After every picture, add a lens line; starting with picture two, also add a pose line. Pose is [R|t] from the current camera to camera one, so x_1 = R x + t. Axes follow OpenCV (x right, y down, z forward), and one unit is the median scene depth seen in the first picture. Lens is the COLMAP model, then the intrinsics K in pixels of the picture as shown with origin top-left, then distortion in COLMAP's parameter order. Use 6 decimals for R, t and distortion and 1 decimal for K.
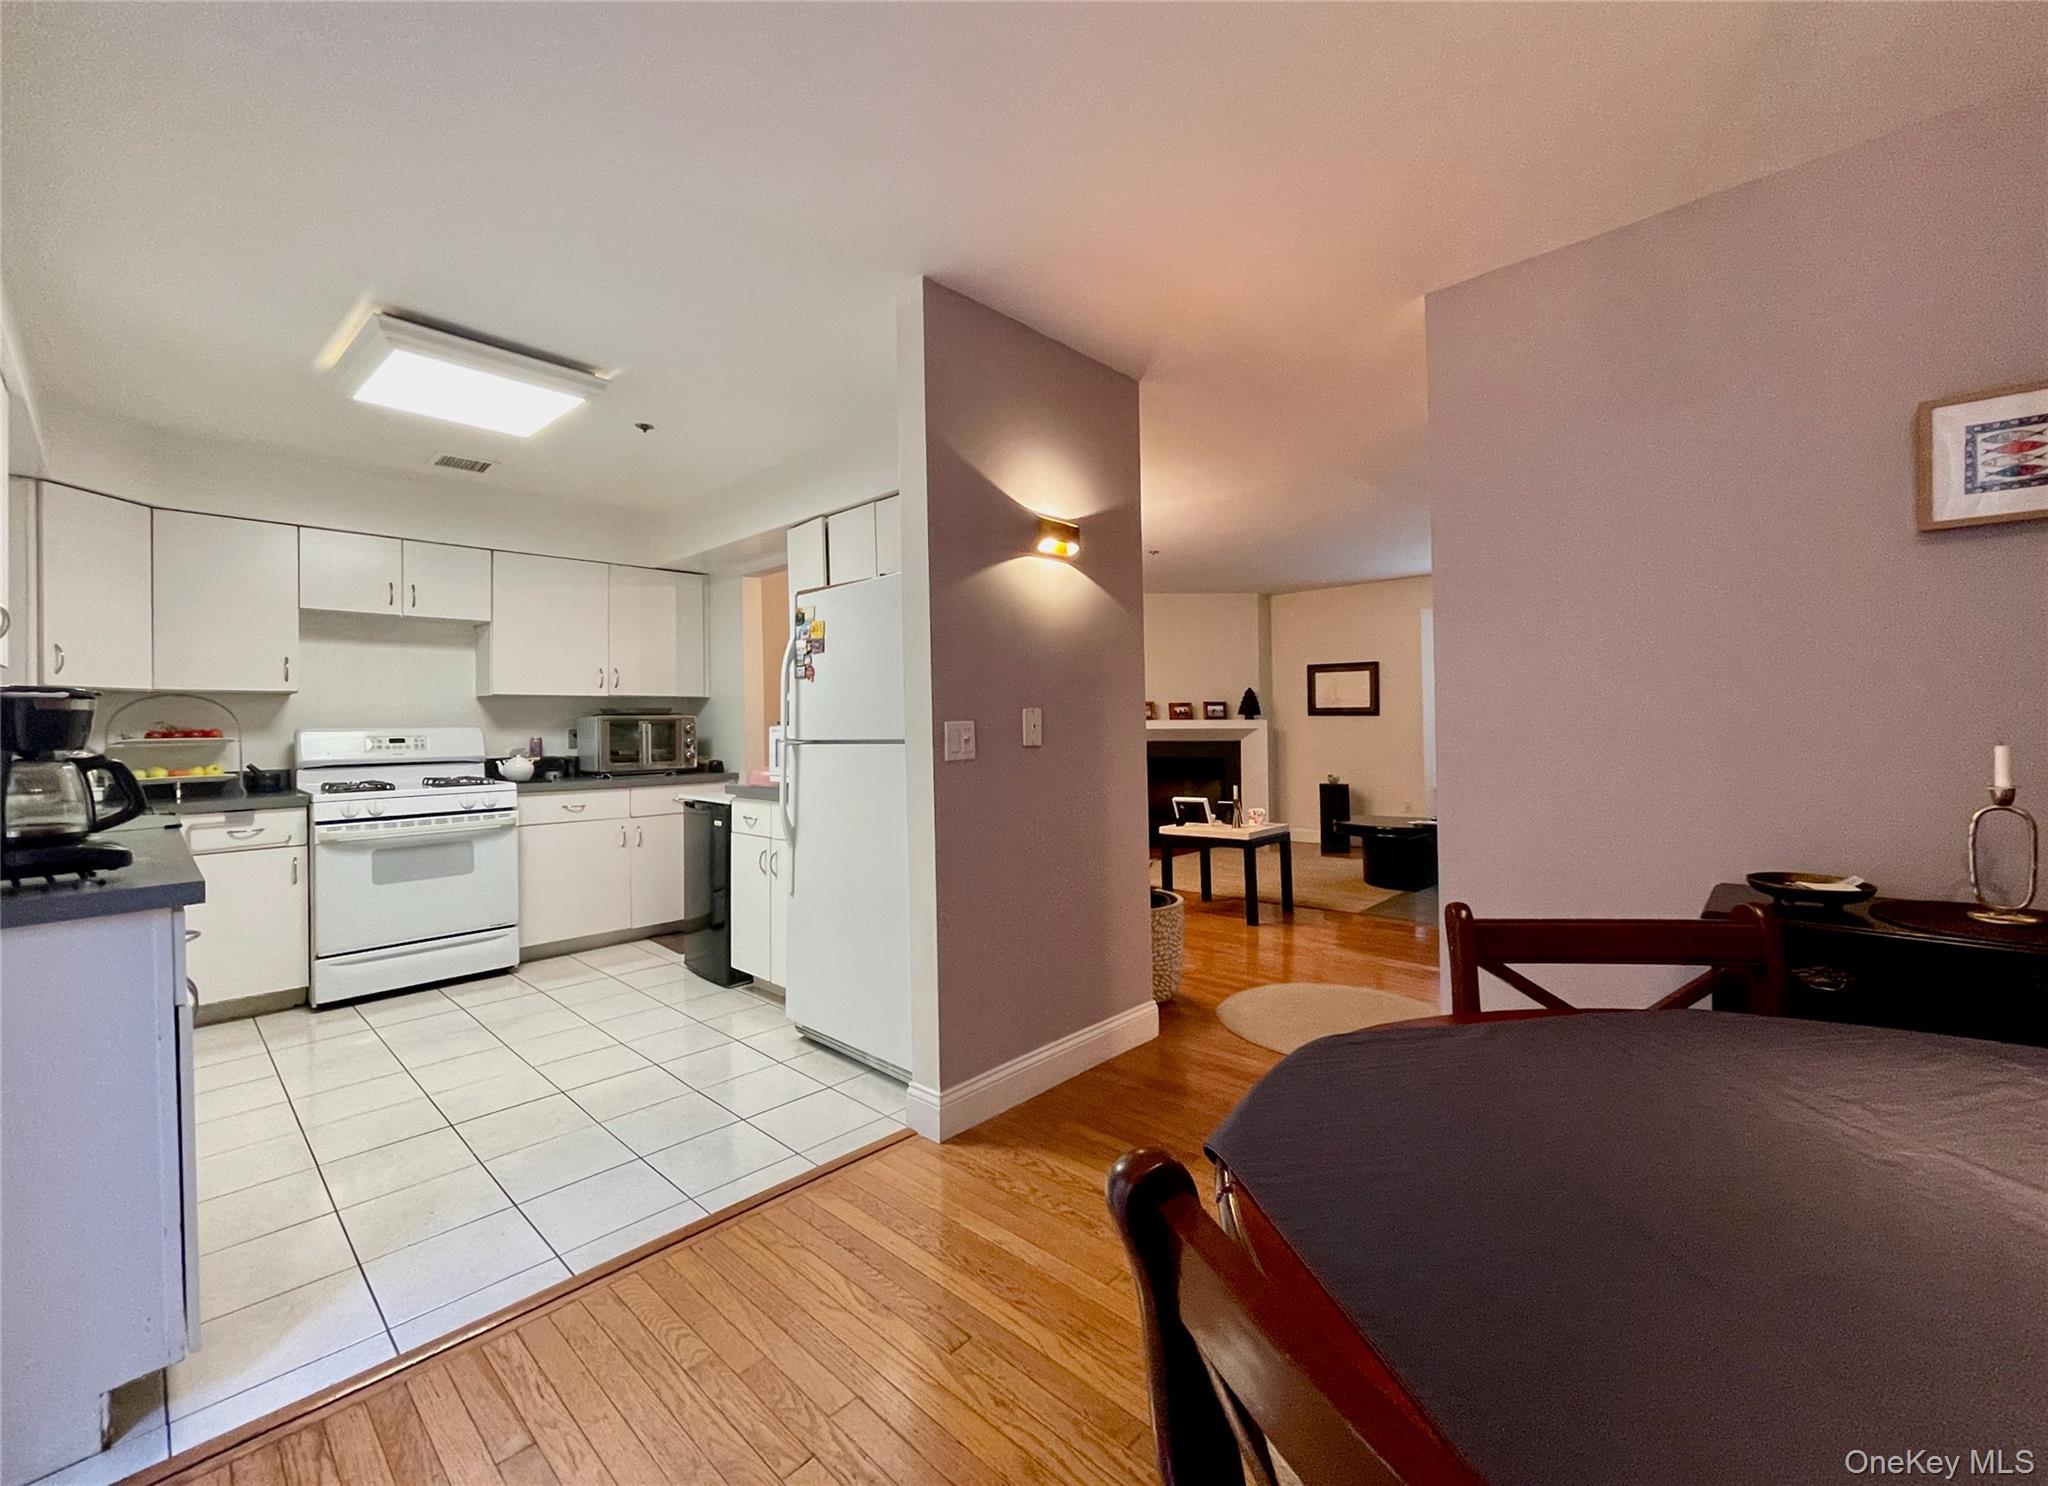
lens RADIAL K [[835.6, 0, 1030.5], [0, 835.6, 710.7], [0, 0, 1]] dist [-0.000501, -0.000069]
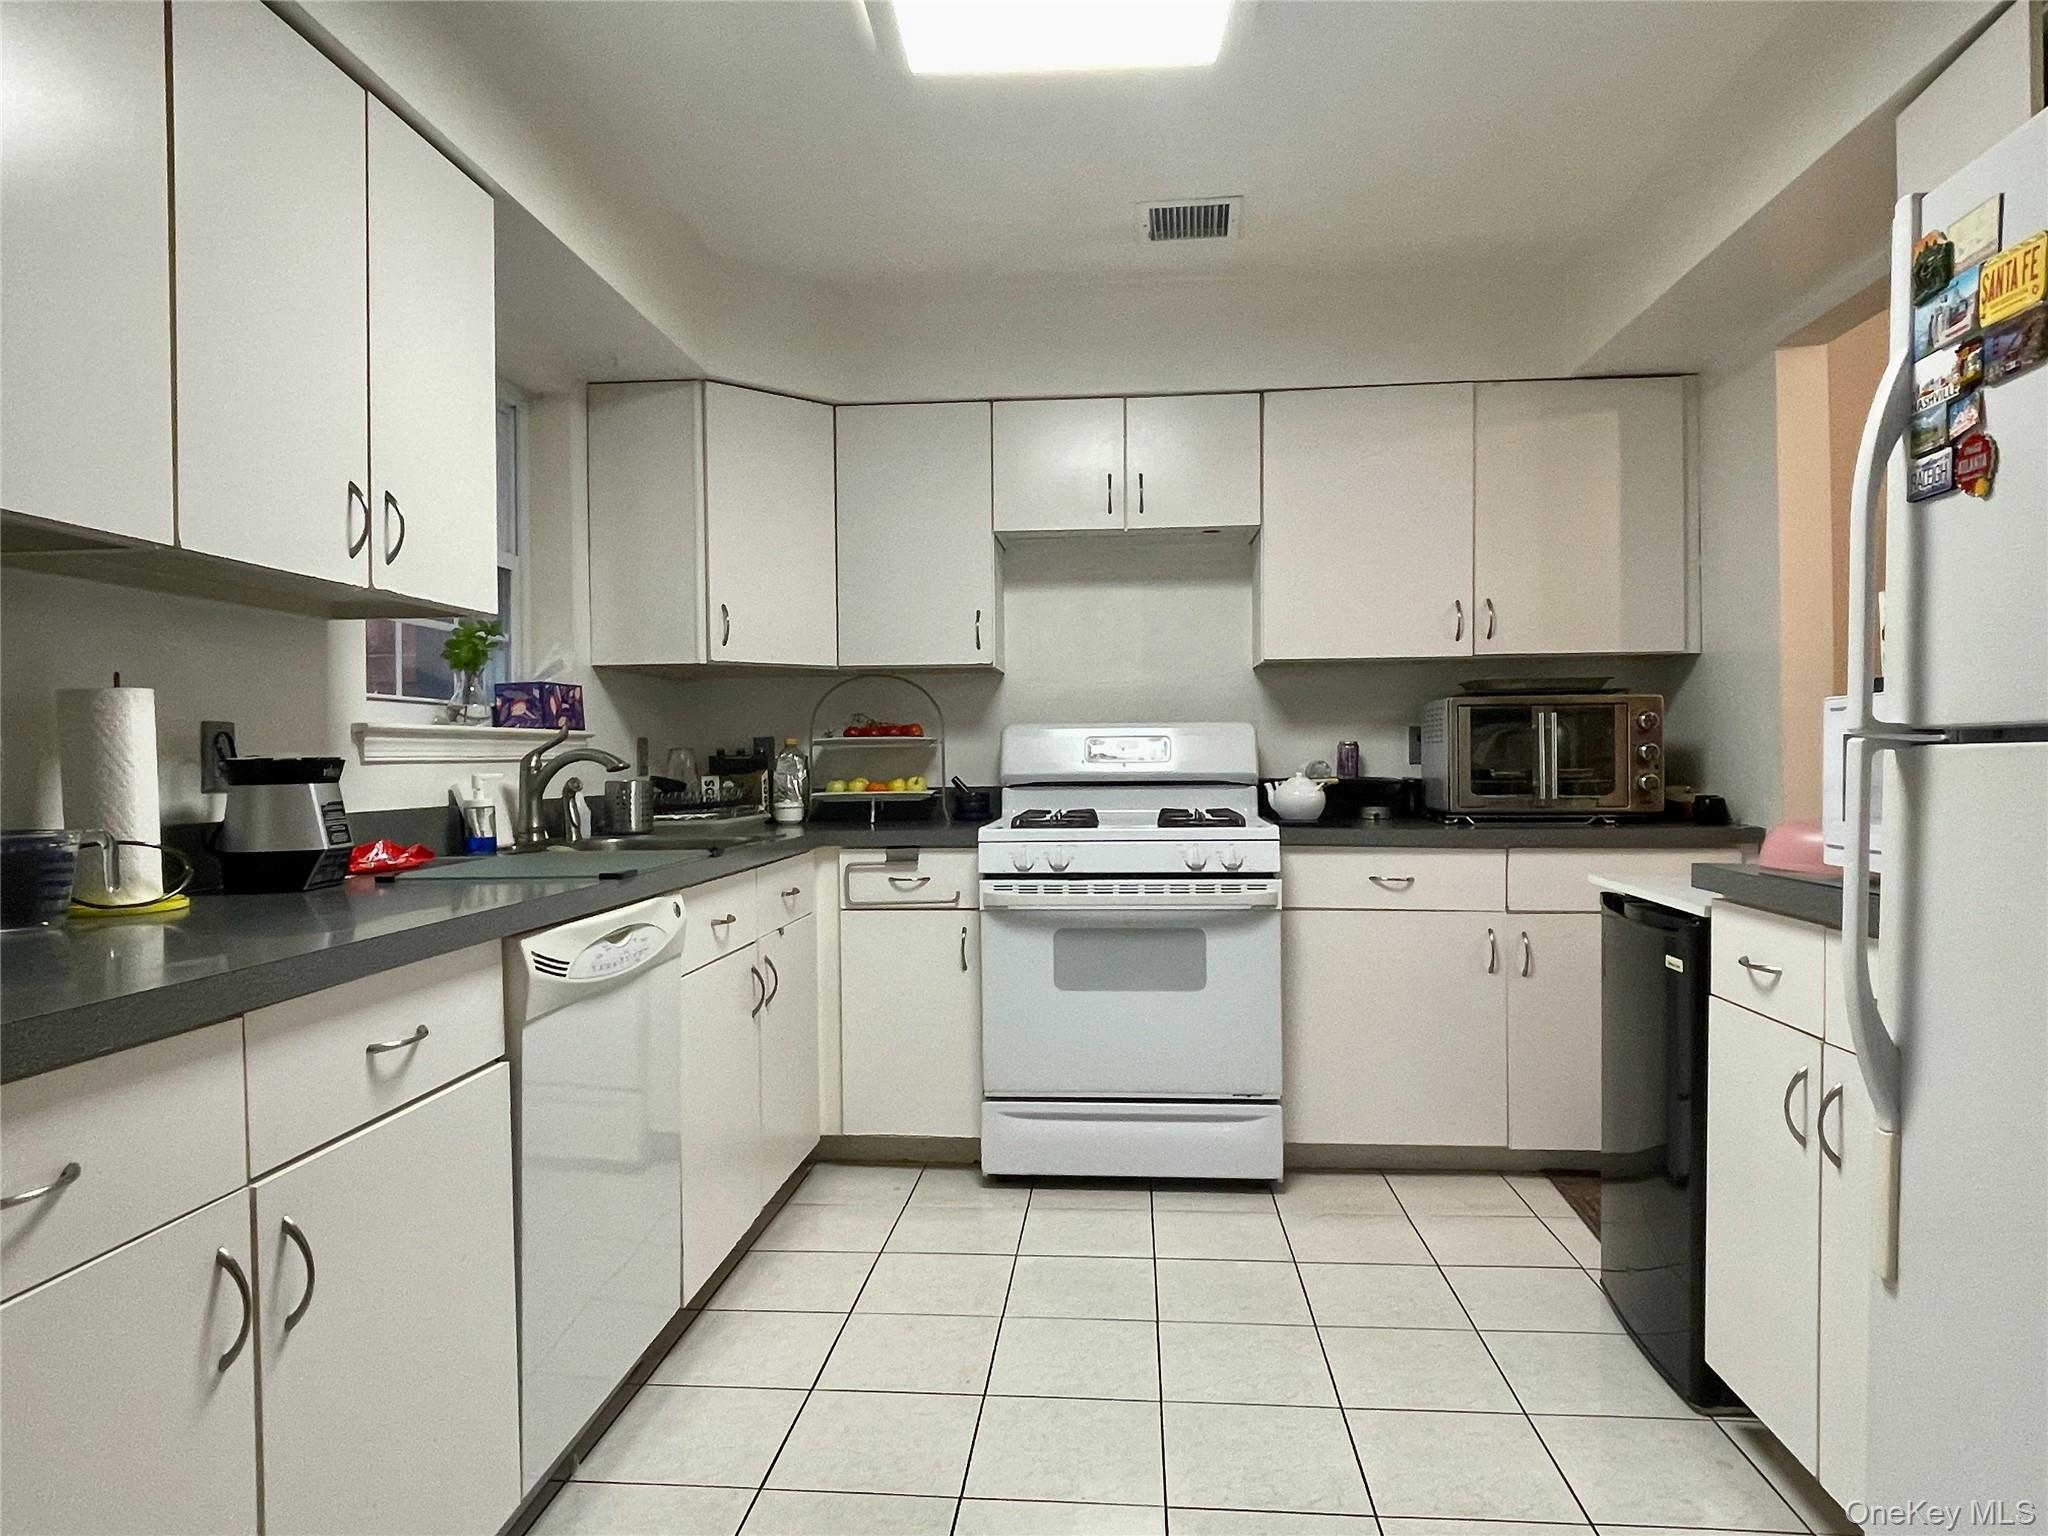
lens RADIAL K [[1252.5, 0, 1024.0], [0, 1252.5, 768.0], [0, 0, 1]] dist [-0.002394, -0.000477]
pose [[0.614663, 0.016522, -0.788617, -0.109400], [0.012582, 0.999448, 0.030746, 0.026039], [0.788690, -0.028820, 0.614116, 0.417337]]
